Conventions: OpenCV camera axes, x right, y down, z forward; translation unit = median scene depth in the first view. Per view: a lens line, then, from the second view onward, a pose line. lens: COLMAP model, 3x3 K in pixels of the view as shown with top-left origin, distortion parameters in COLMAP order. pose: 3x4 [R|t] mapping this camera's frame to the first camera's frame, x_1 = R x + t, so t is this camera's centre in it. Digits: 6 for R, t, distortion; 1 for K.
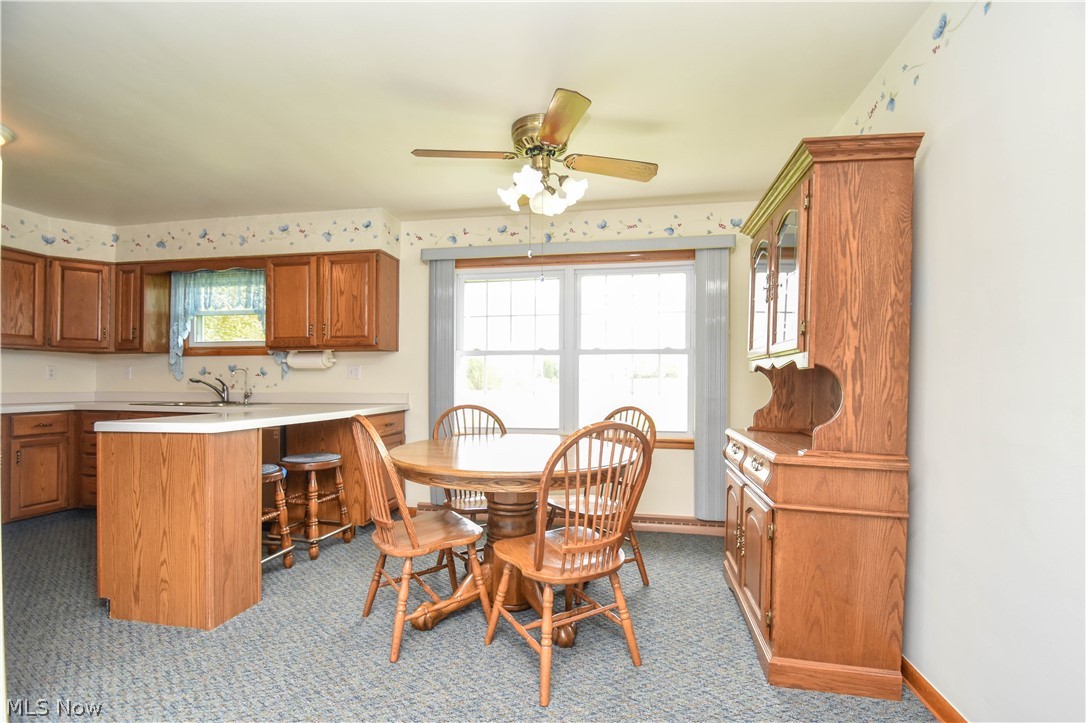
lens RADIAL K [[488.9, 0, 531.2], [0, 488.9, 369.9], [0, 0, 1]] dist [-0.003123, -0.007789]
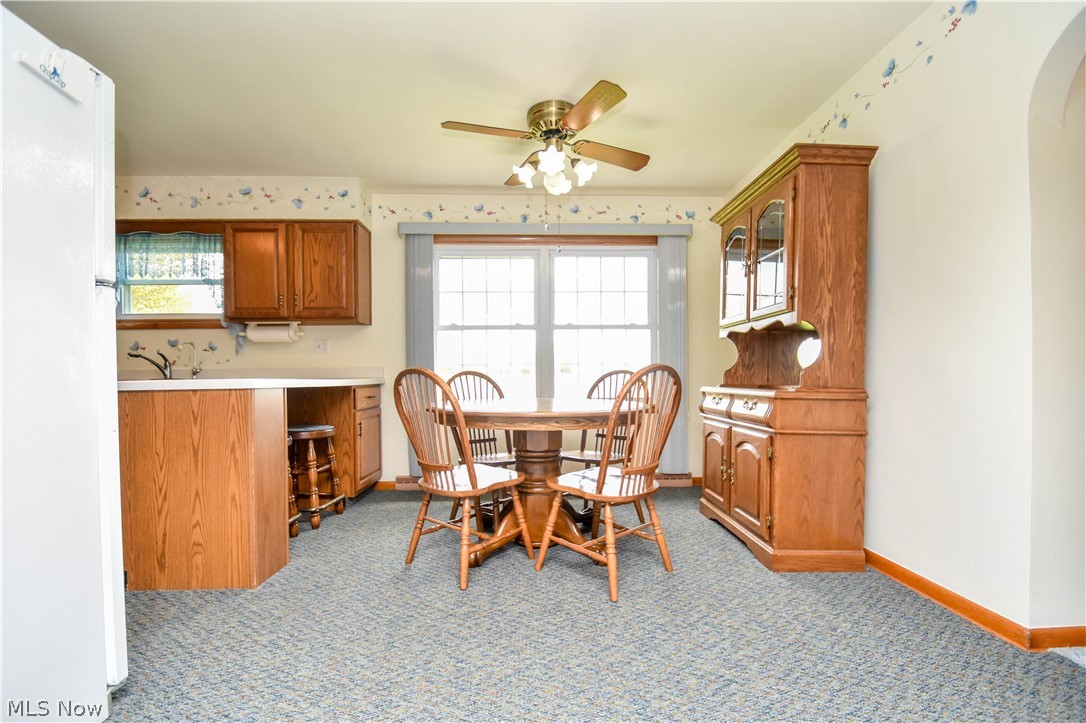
lens RADIAL K [[488.9, 0, 550.4], [0, 488.9, 365.7], [0, 0, 1]] dist [-0.003123, -0.007789]
pose [[0.975573, -0.006343, 0.219584, -0.234148], [0.004557, 0.999952, 0.008640, 0.063080], [-0.219628, -0.007428, 0.975555, -0.073974]]
